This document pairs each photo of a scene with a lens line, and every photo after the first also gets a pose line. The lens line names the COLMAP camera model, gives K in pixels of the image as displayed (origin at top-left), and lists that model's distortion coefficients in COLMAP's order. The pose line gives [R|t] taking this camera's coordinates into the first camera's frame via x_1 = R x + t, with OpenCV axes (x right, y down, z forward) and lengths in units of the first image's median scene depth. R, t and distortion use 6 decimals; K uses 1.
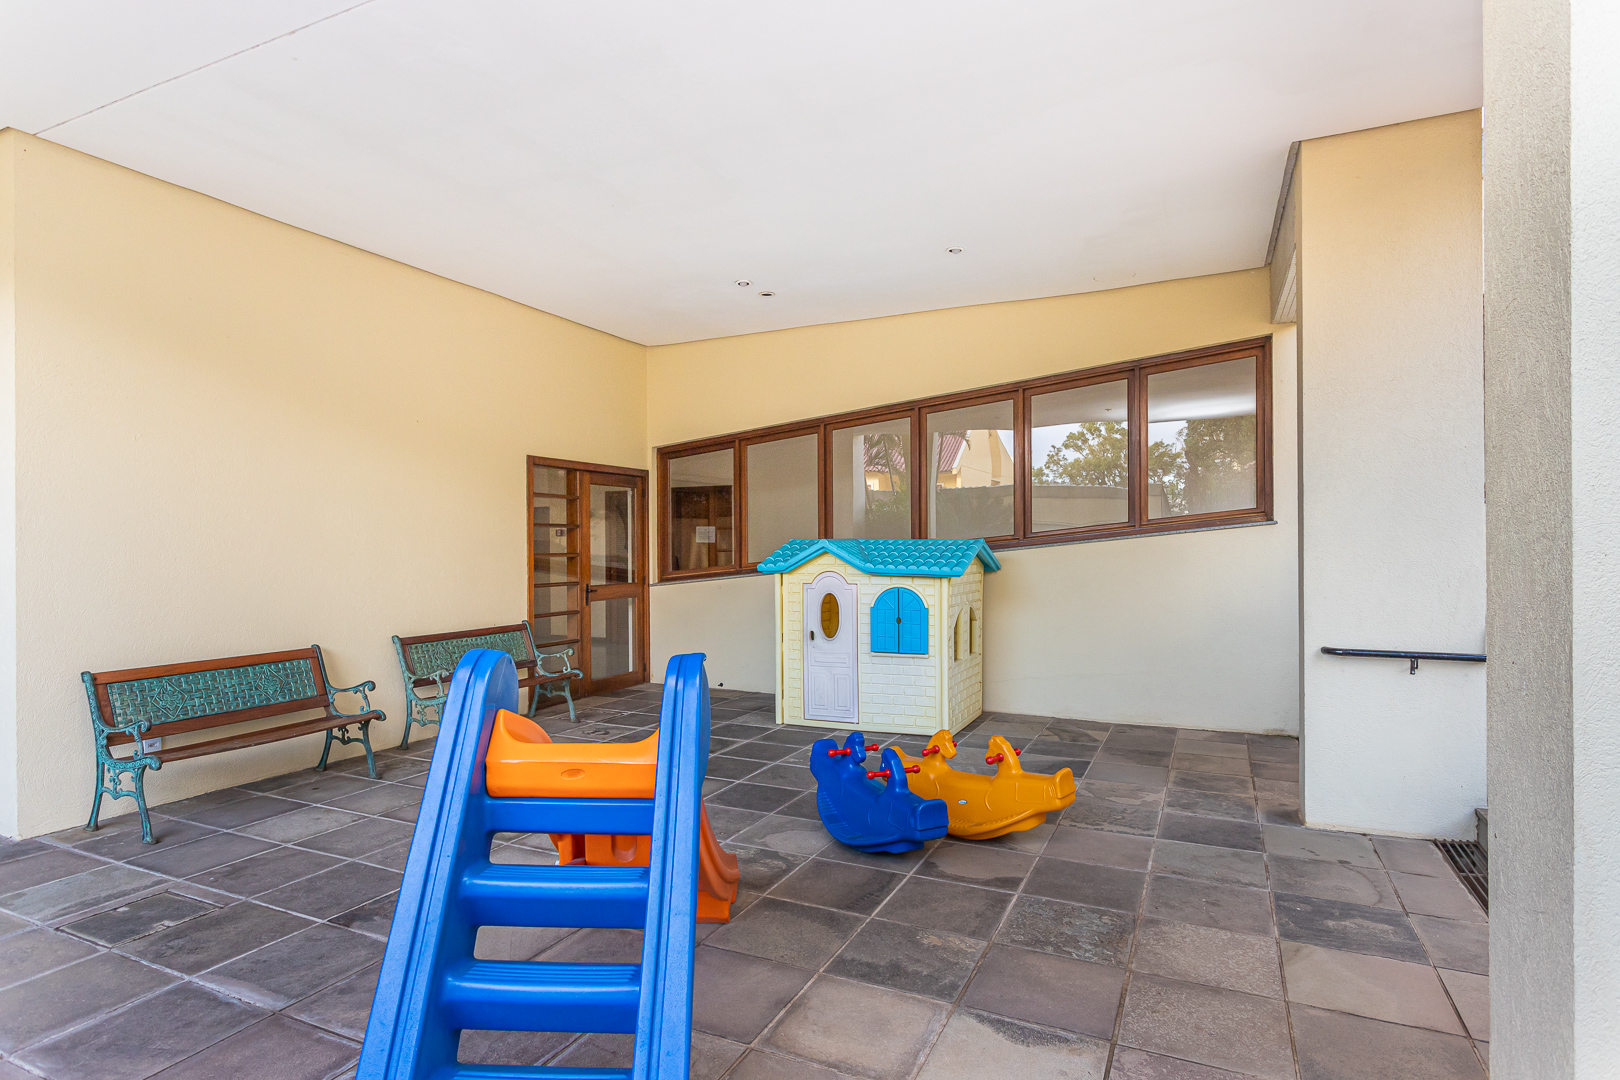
lens RADIAL K [[849.0, 0, 810.2], [0, 849.0, 545.1], [0, 0, 1]] dist [-0.000372, -0.000682]
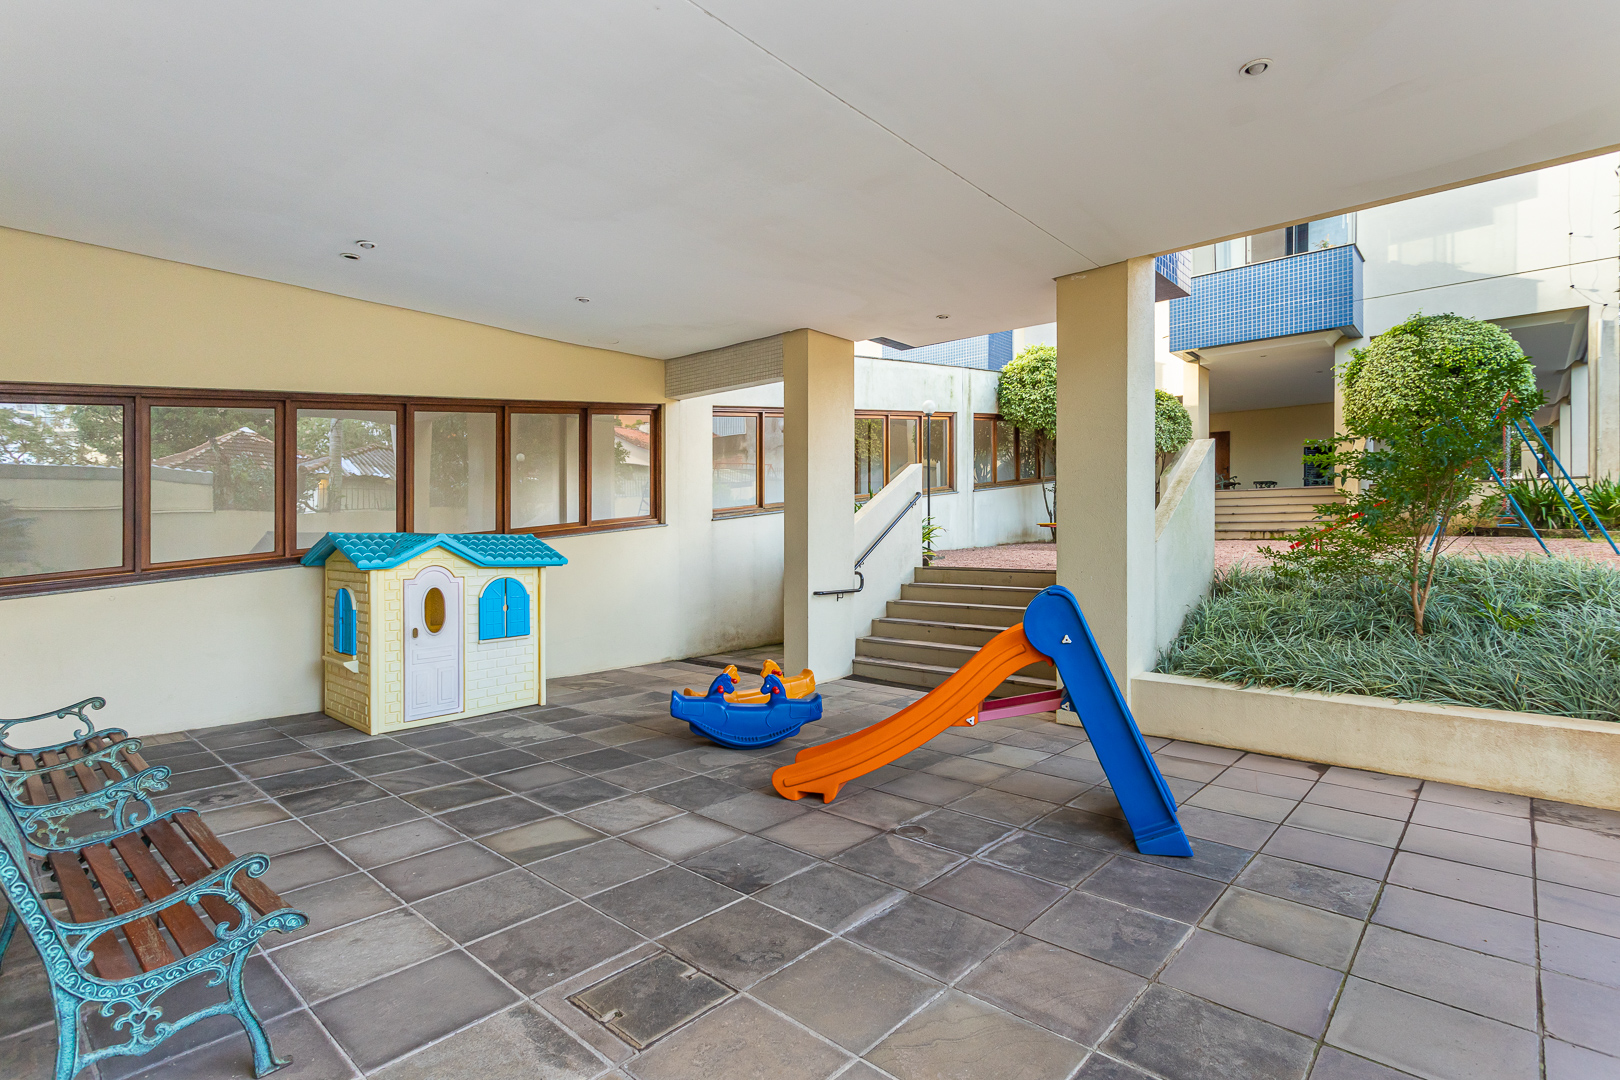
lens RADIAL K [[787.4, 0, 807.0], [0, 787.4, 539.0], [0, 0, 1]] dist [-0.000698, -0.001281]
pose [[0.287586, 0.000183, 0.957755, -1.083089], [-0.000392, 1.000000, -0.000073, -0.000594], [-0.957755, -0.000355, 0.287586, 0.470565]]
